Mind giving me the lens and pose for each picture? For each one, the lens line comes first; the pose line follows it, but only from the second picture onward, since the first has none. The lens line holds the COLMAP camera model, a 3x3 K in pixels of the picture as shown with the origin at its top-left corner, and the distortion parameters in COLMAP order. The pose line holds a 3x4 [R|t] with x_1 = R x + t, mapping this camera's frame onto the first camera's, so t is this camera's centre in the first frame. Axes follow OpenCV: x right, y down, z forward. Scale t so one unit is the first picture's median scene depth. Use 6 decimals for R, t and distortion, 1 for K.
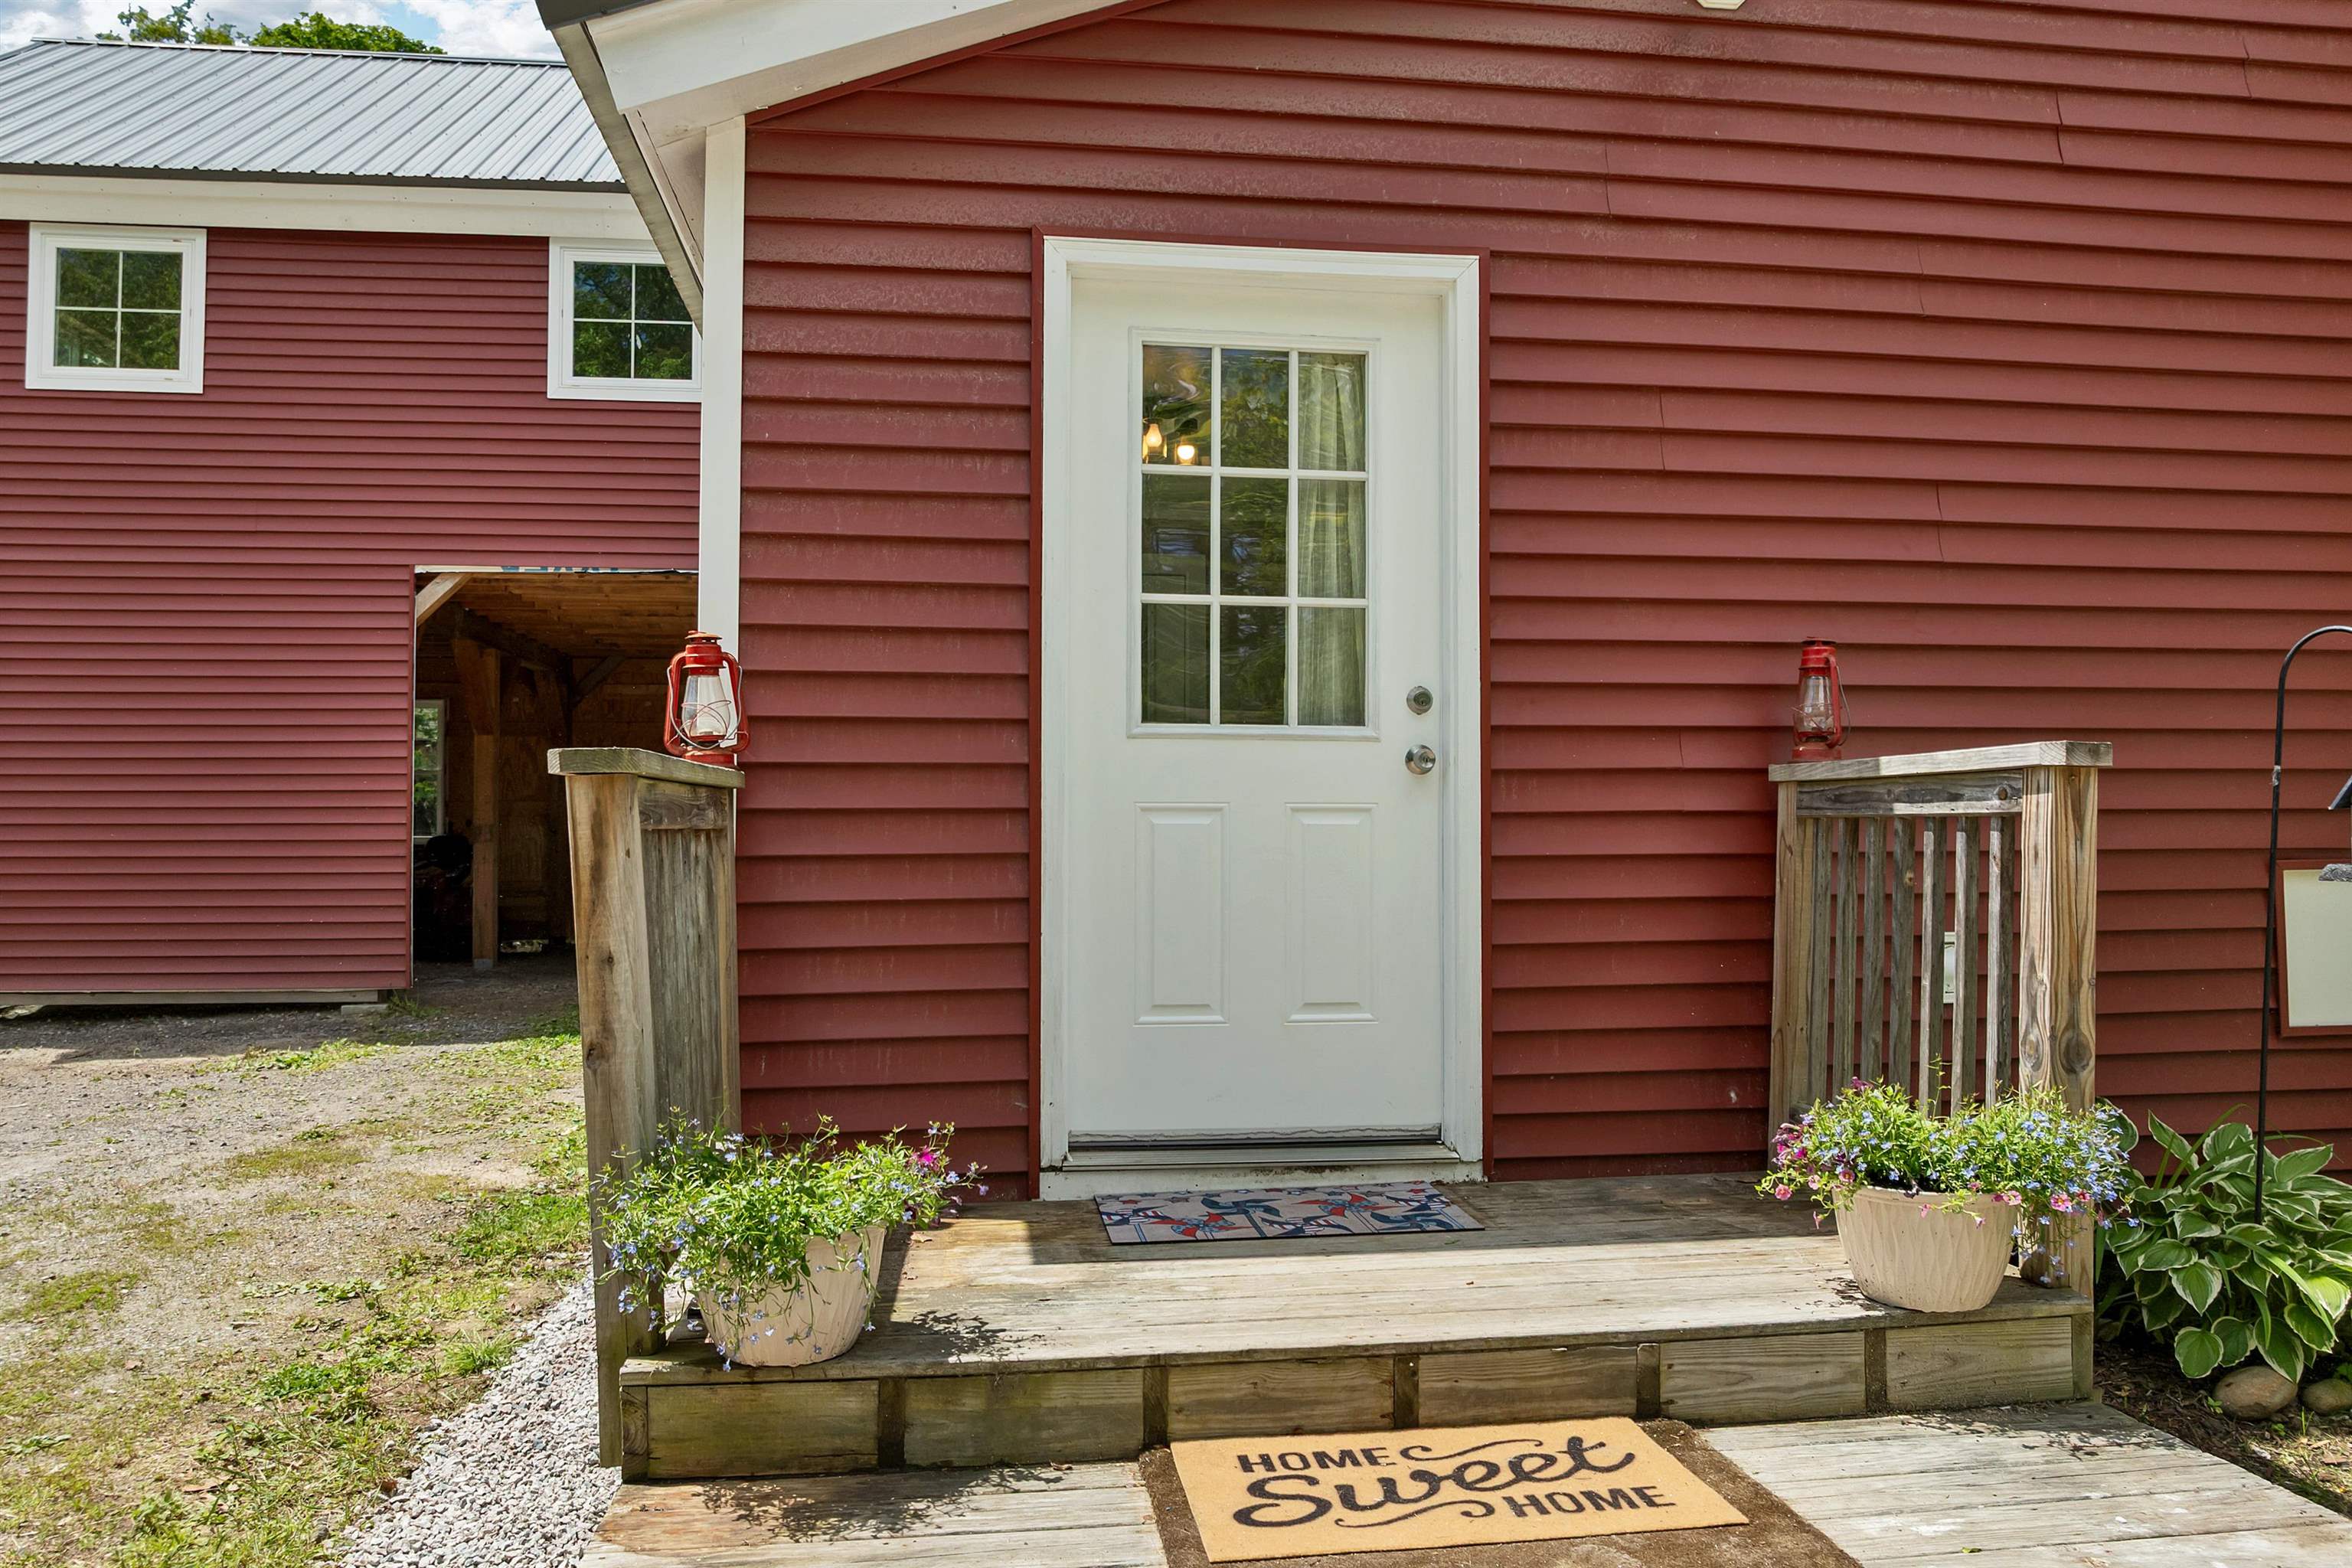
lens RADIAL K [[1688.6, 0, 1186.2], [0, 1688.6, 782.1], [0, 0, 1]] dist [-0.042845, 0.006969]
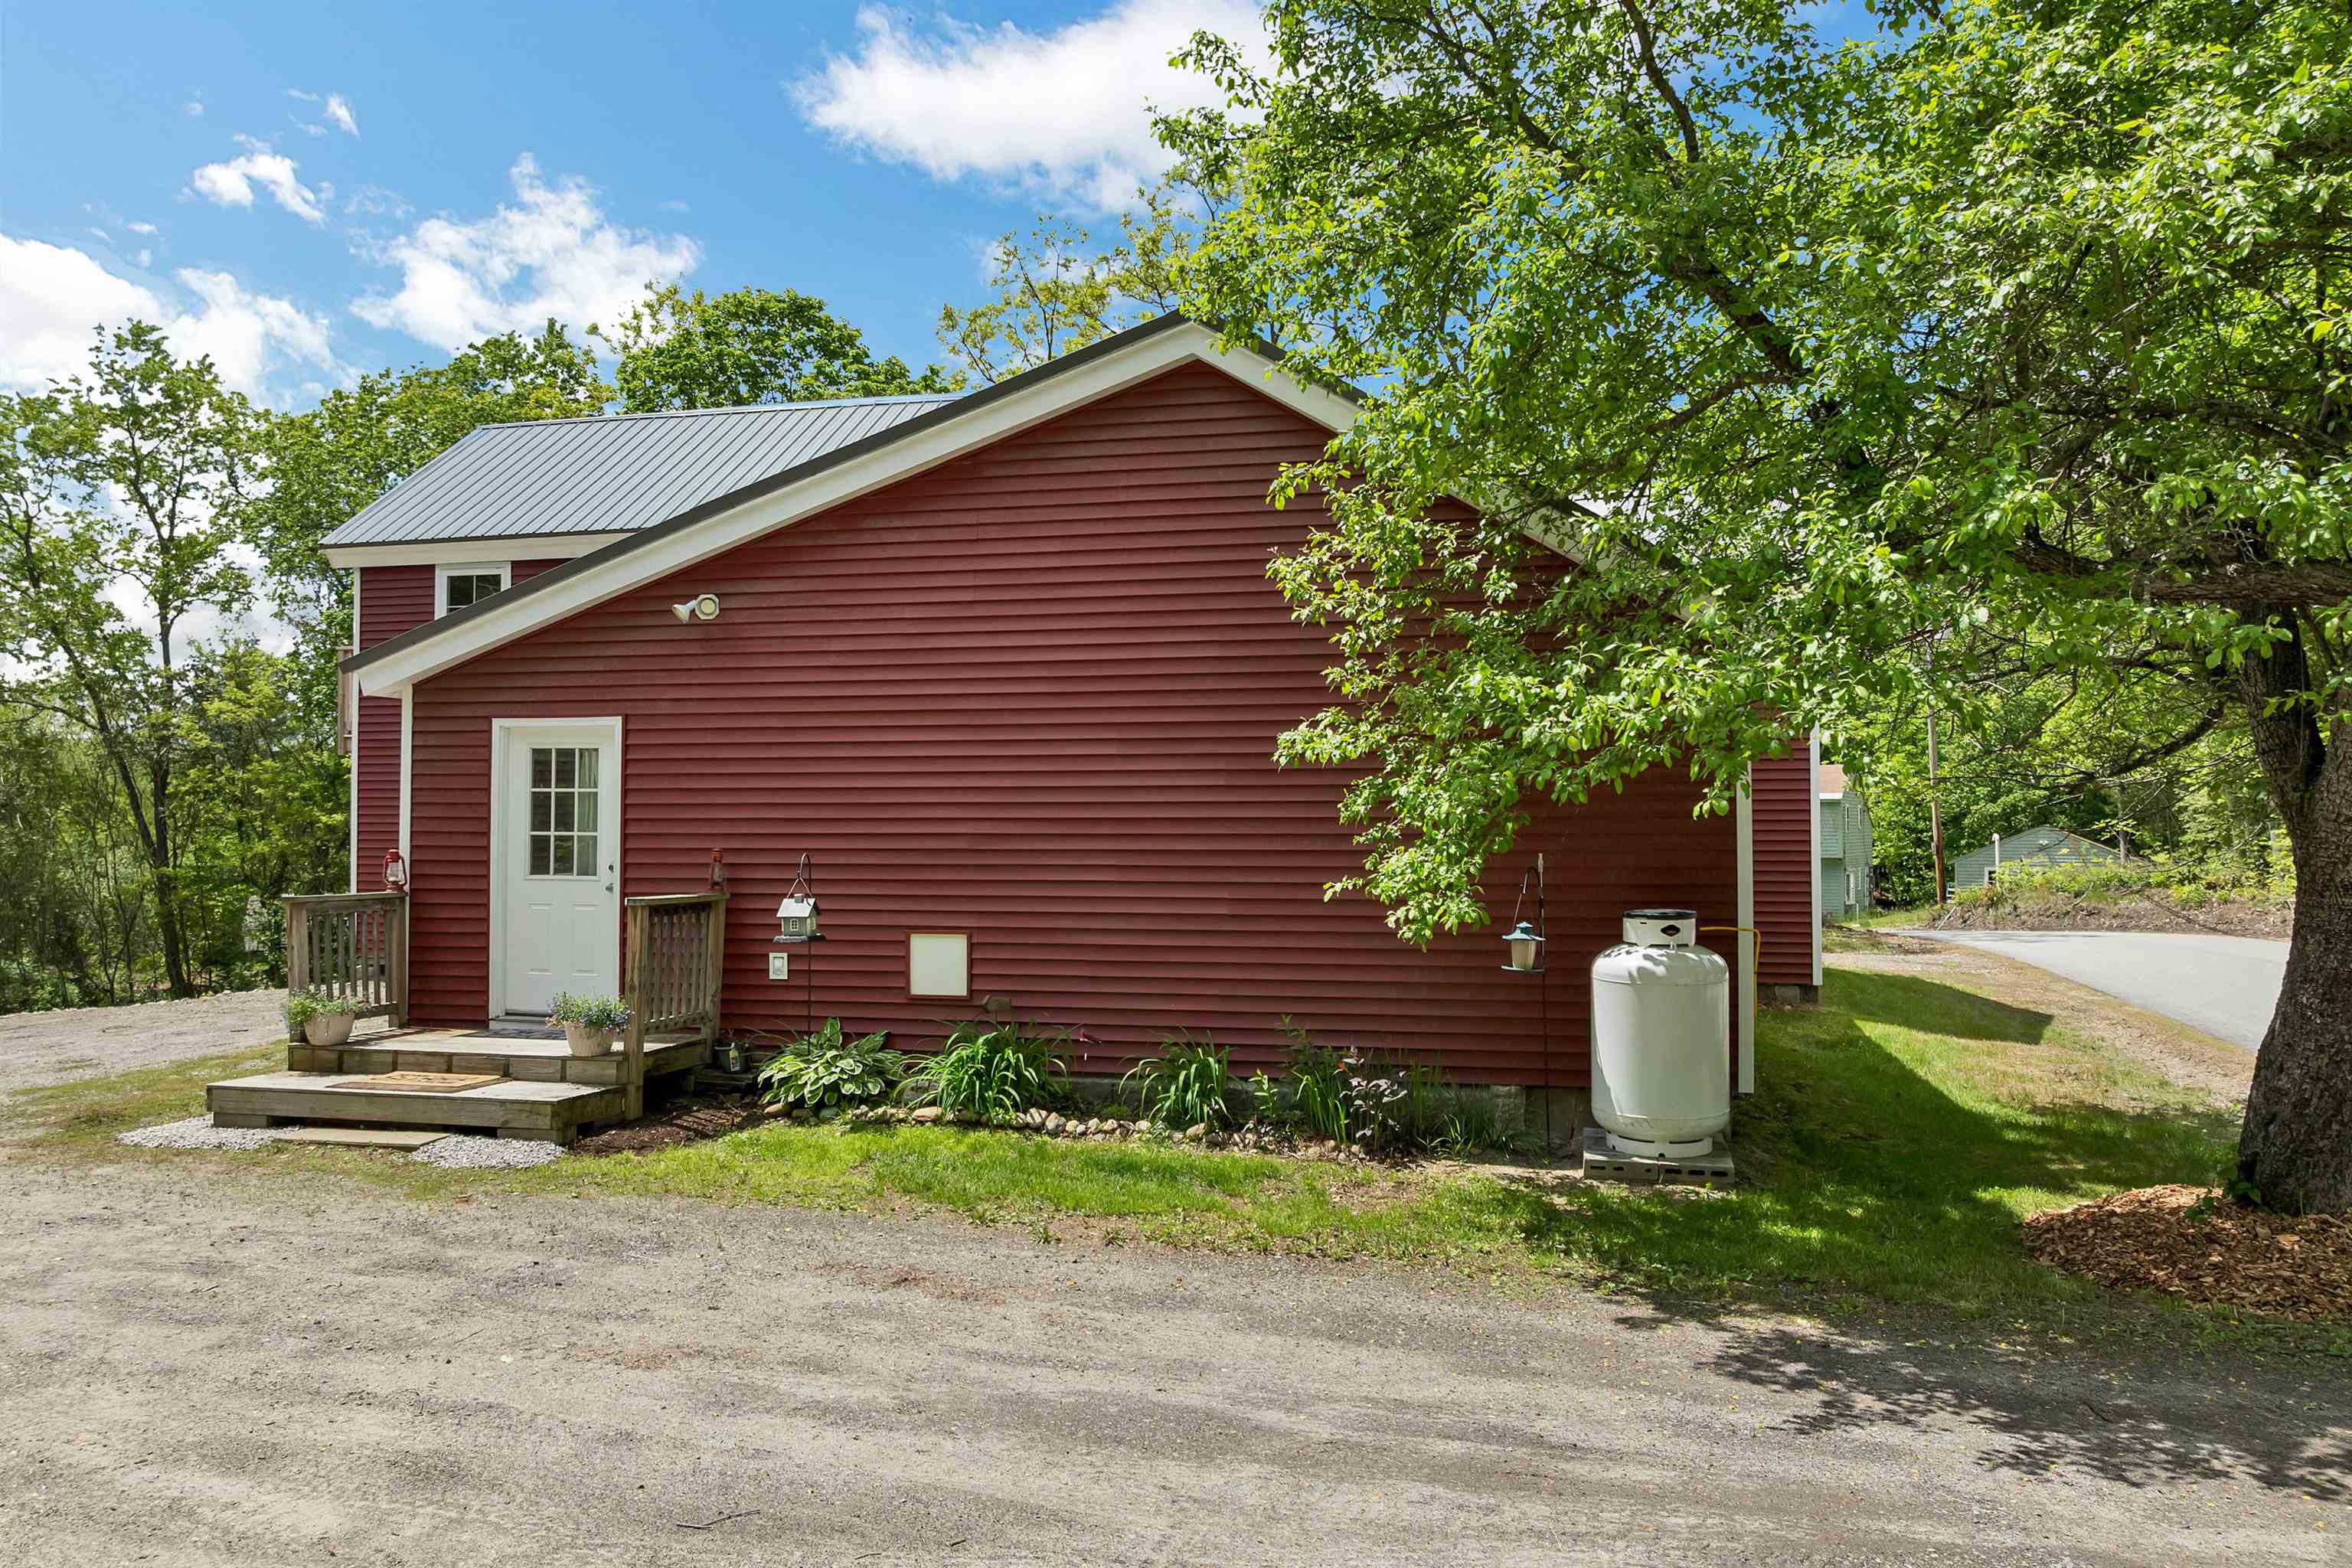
lens RADIAL K [[1688.6, 0, 1167.7], [0, 1688.6, 774.5], [0, 0, 1]] dist [-0.042845, 0.006969]
pose [[0.933403, -0.005274, -0.358791, 2.135300], [0.002868, 0.999970, -0.007238, -0.189999], [0.358818, 0.005727, 0.933390, -1.405941]]
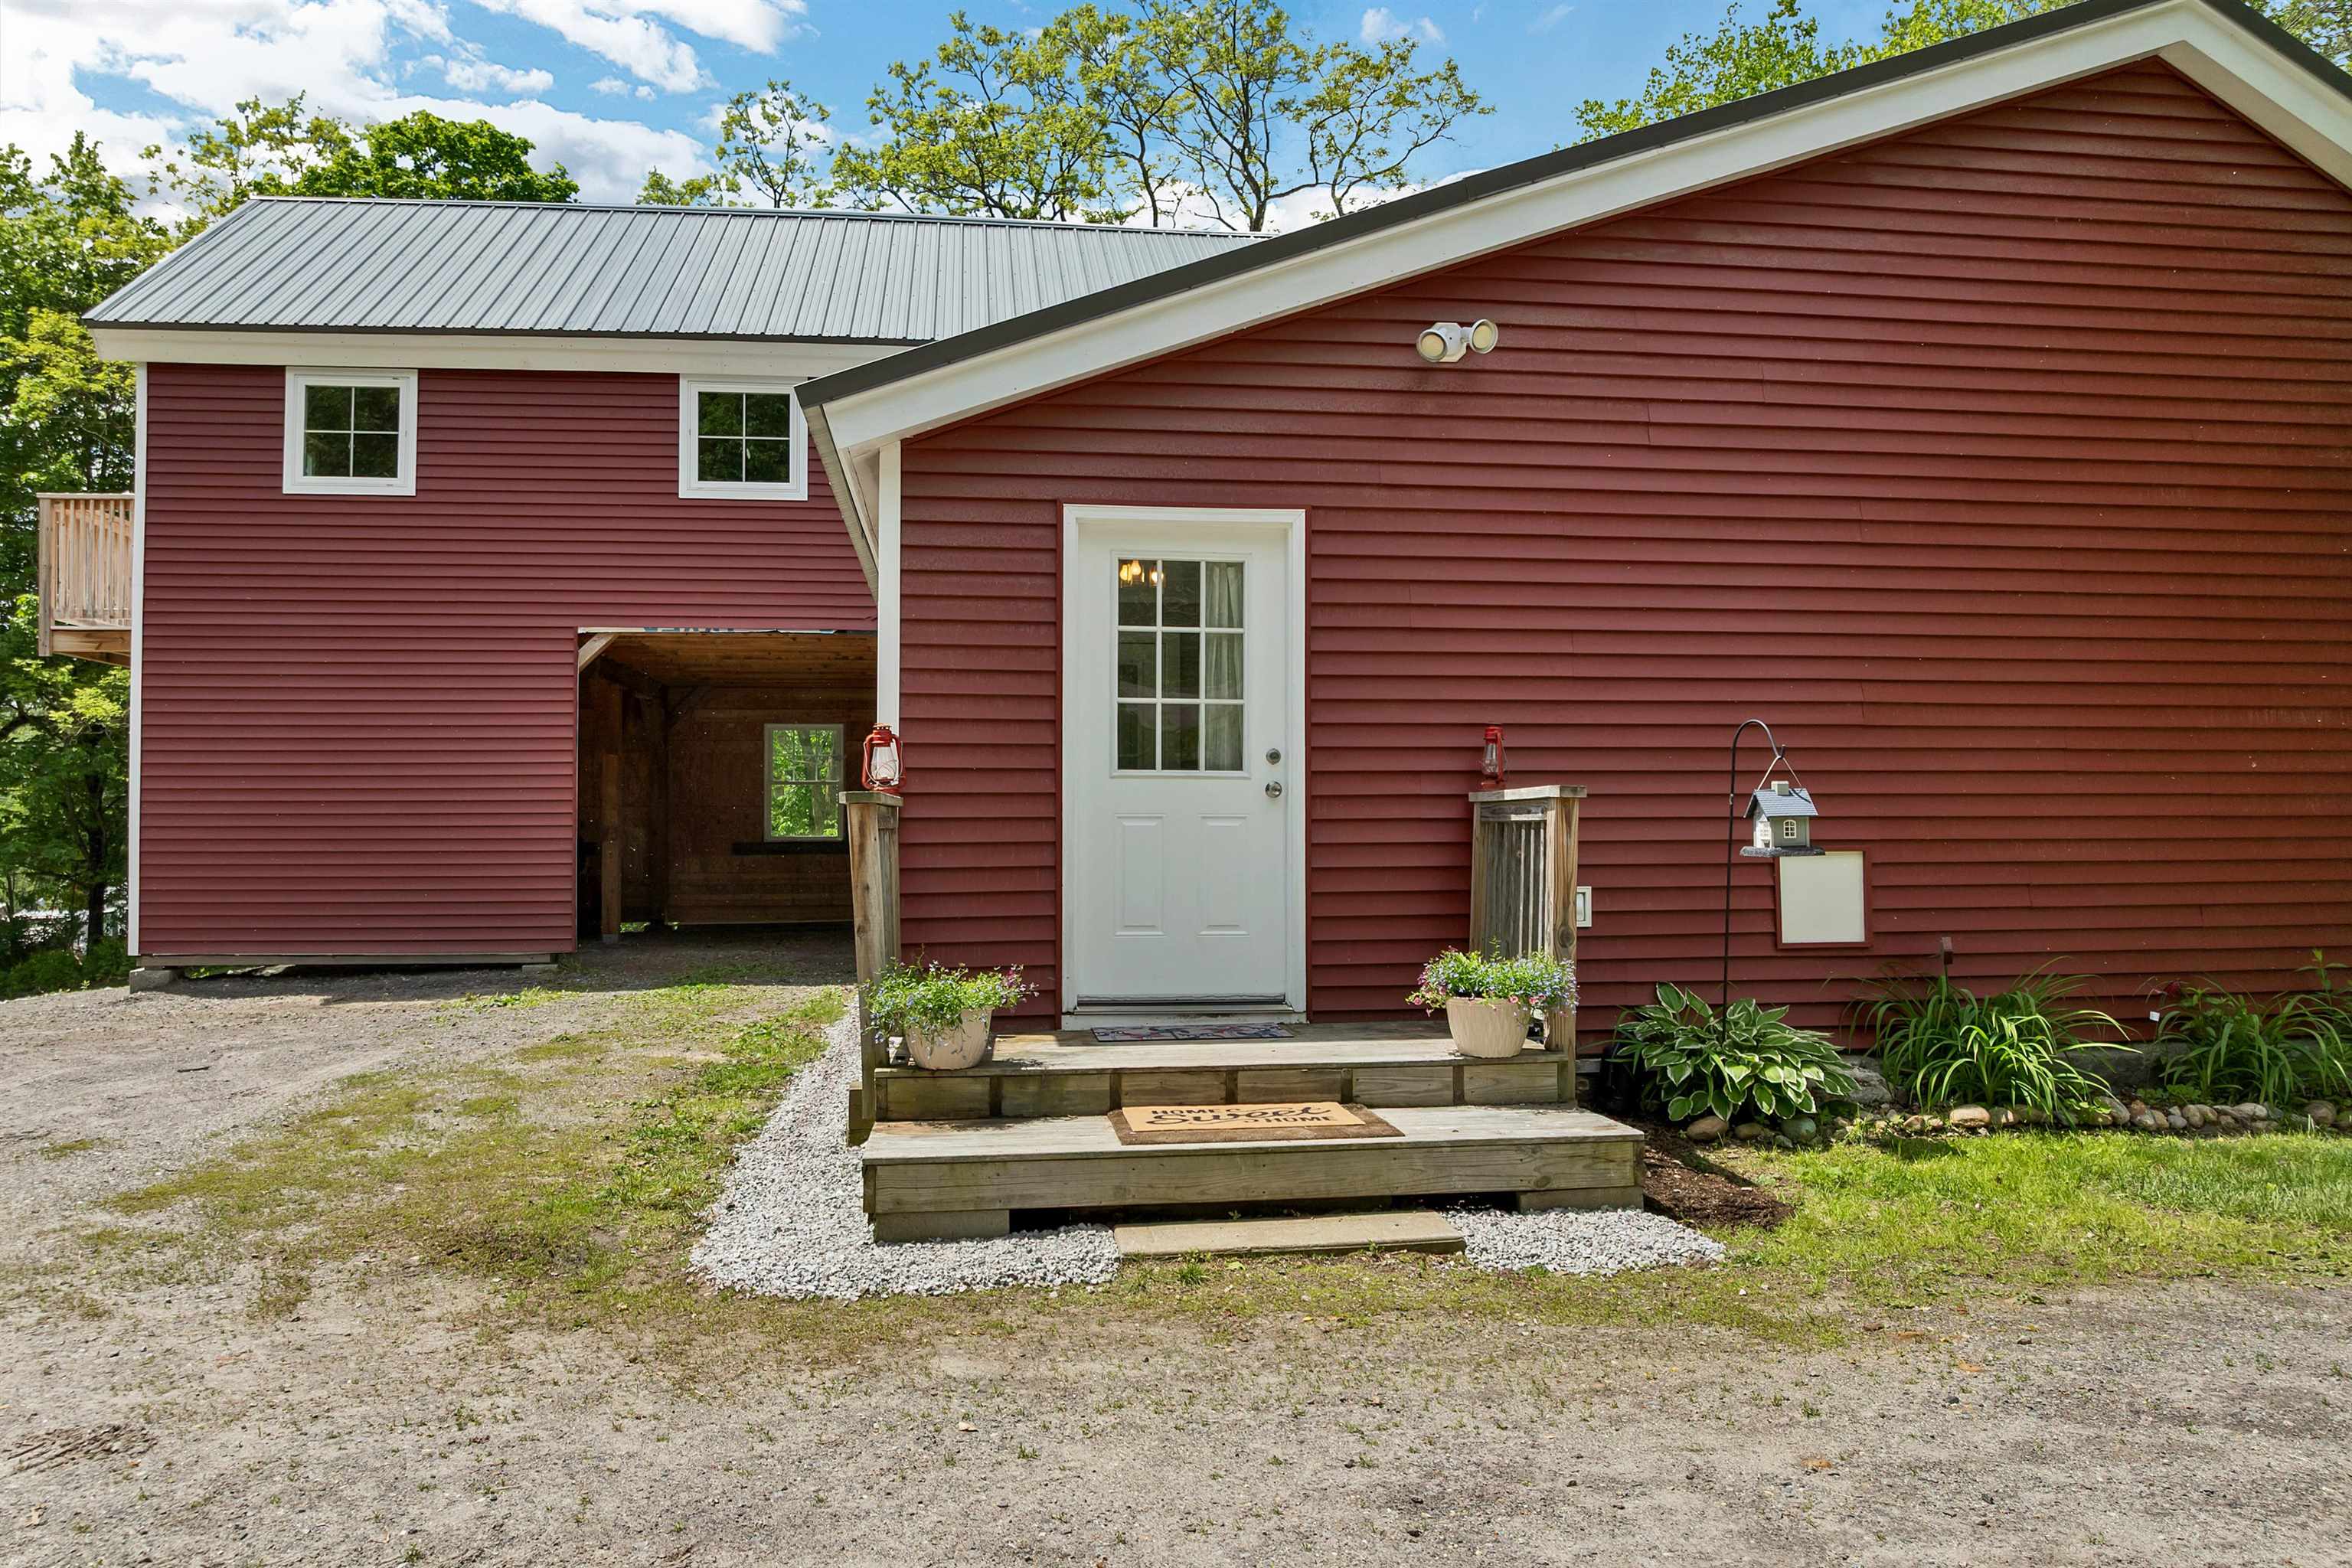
lens RADIAL K [[1688.6, 0, 1183.8], [0, 1688.6, 785.2], [0, 0, 1]] dist [-0.042845, 0.006969]
pose [[0.999944, -0.000680, -0.010531, 0.063808], [0.000689, 0.999999, 0.000826, -0.020070], [0.010530, -0.000833, 0.999944, -0.811462]]
